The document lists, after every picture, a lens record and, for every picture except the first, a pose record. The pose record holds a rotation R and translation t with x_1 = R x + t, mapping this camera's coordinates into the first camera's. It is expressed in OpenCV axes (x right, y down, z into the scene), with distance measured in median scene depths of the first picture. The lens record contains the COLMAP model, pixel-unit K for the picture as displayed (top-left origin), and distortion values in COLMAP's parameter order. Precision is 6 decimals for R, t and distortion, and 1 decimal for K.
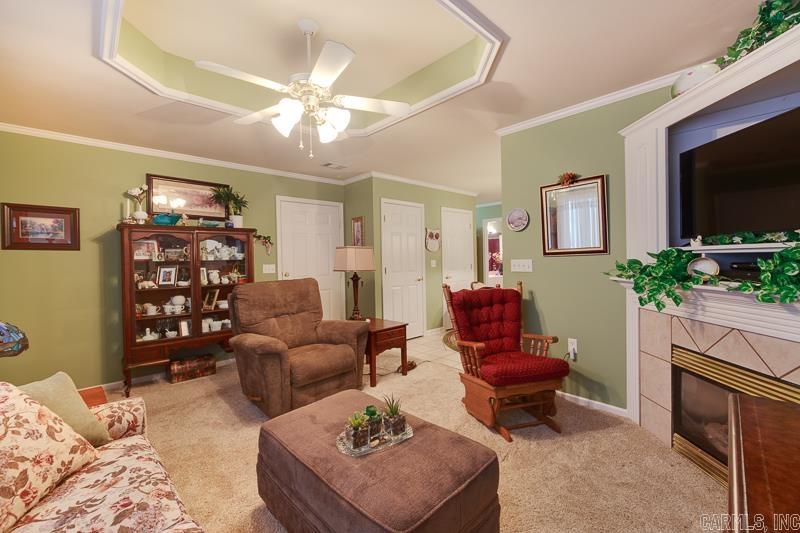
lens RADIAL K [[338.4, 0, 398.3], [0, 338.4, 262.4], [0, 0, 1]] dist [0.001164, 0.000205]
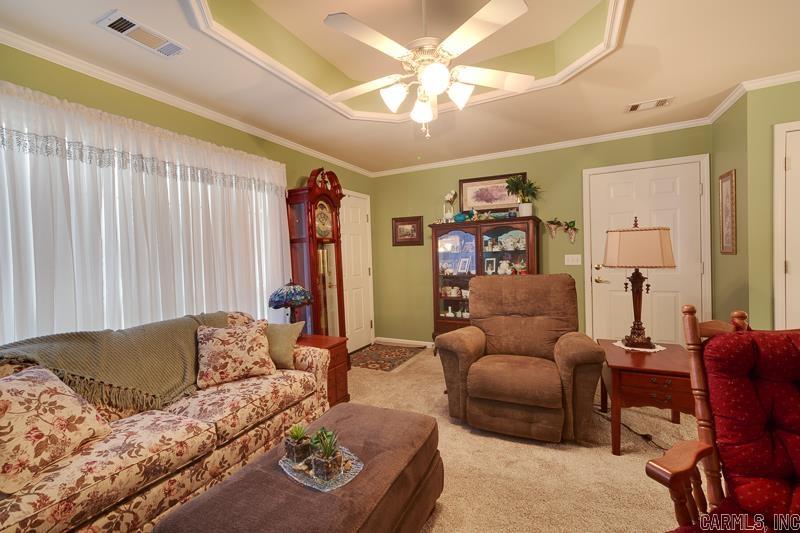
lens RADIAL K [[338.4, 0, 398.3], [0, 338.4, 262.4], [0, 0, 1]] dist [0.001164, 0.000205]
pose [[0.334302, 0.026724, -0.942087, 0.358480], [0.015714, 0.999301, 0.033923, -0.012863], [0.942335, -0.026145, 0.333648, 0.408606]]
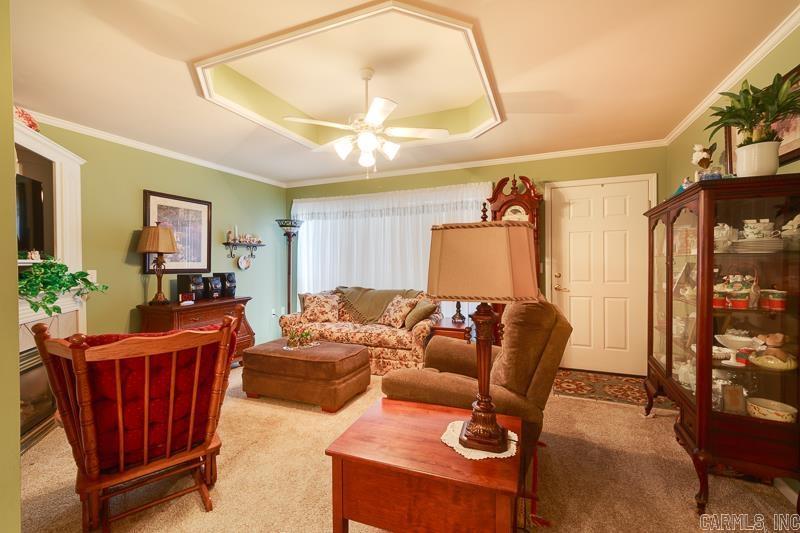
lens RADIAL K [[338.4, 0, 398.3], [0, 338.4, 262.4], [0, 0, 1]] dist [0.001164, 0.000205]
pose [[-0.910654, 0.028573, -0.412180, 0.095671], [0.021482, 0.999531, 0.021827, -0.018385], [0.412610, 0.011023, -0.910841, 1.455535]]
